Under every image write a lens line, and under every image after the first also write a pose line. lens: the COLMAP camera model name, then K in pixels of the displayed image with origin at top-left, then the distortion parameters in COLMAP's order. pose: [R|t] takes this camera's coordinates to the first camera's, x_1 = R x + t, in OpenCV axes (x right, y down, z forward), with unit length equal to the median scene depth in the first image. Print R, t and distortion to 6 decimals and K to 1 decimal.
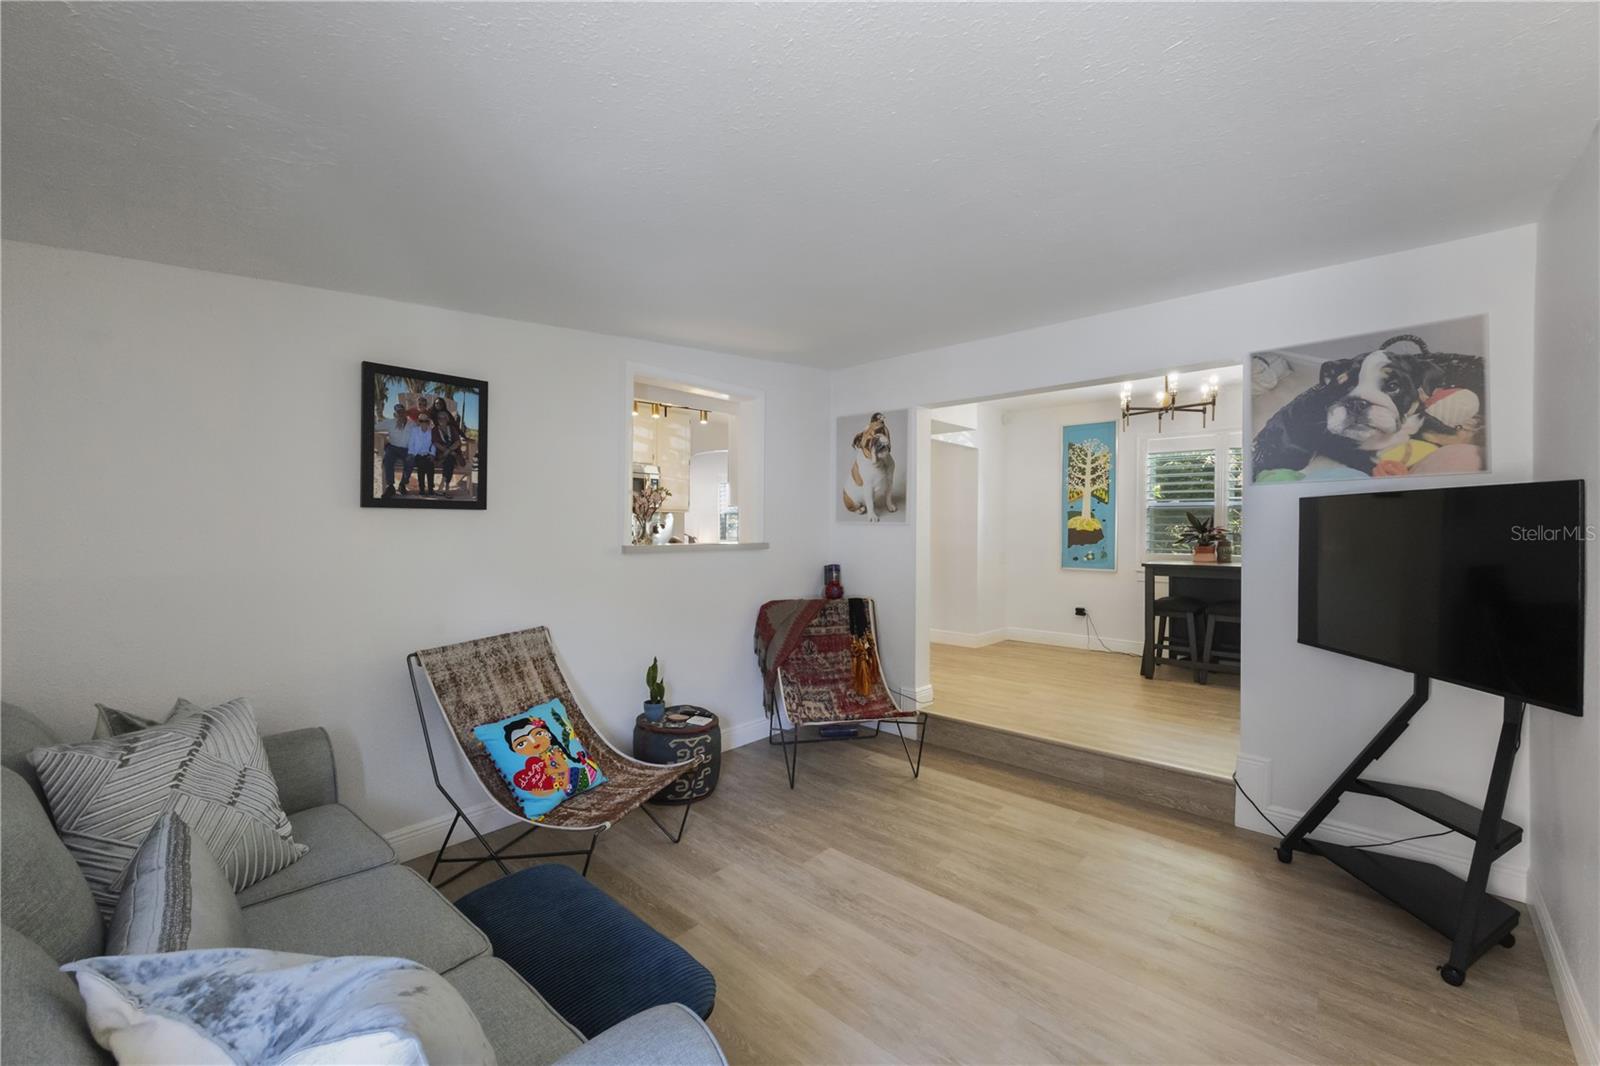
lens RADIAL K [[640.4, 0, 802.4], [0, 640.4, 531.5], [0, 0, 1]] dist [-0.003043, 0.000849]
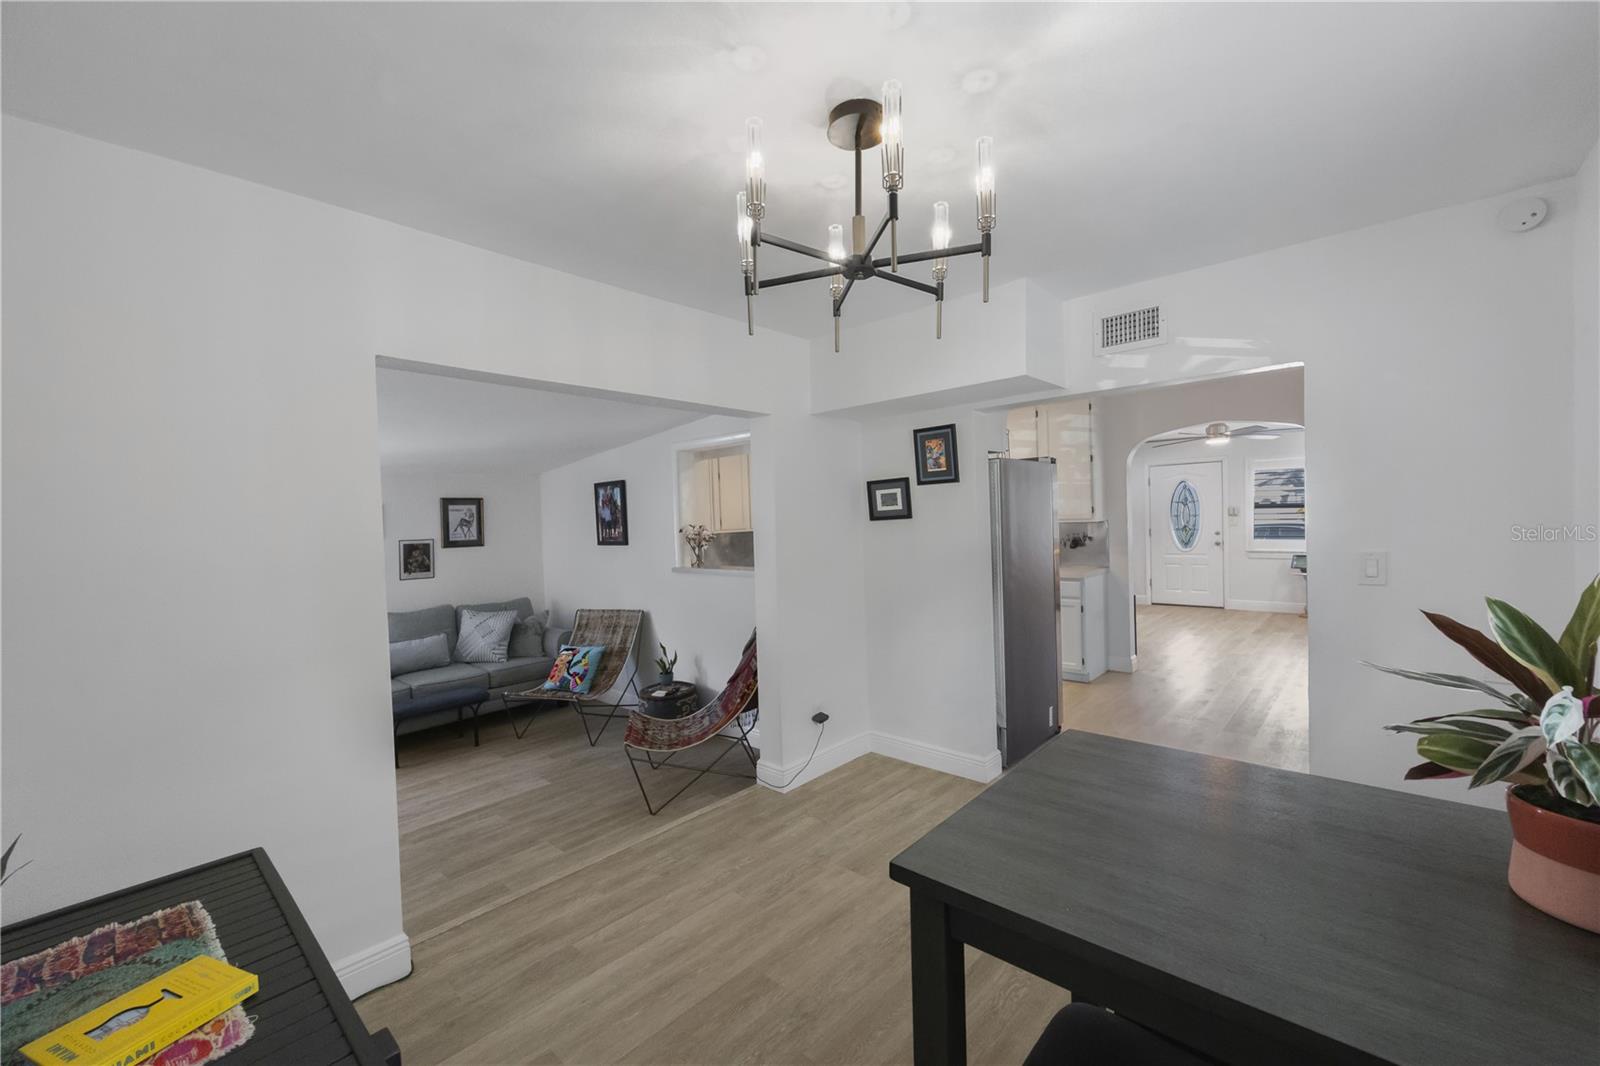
lens RADIAL K [[640.4, 0, 805.5], [0, 640.4, 534.5], [0, 0, 1]] dist [-0.003043, 0.000849]
pose [[0.004015, 0.015708, -0.999869, 1.562717], [0.025971, 0.999538, 0.015807, -0.089714], [0.999655, -0.026031, 0.003605, 1.648839]]
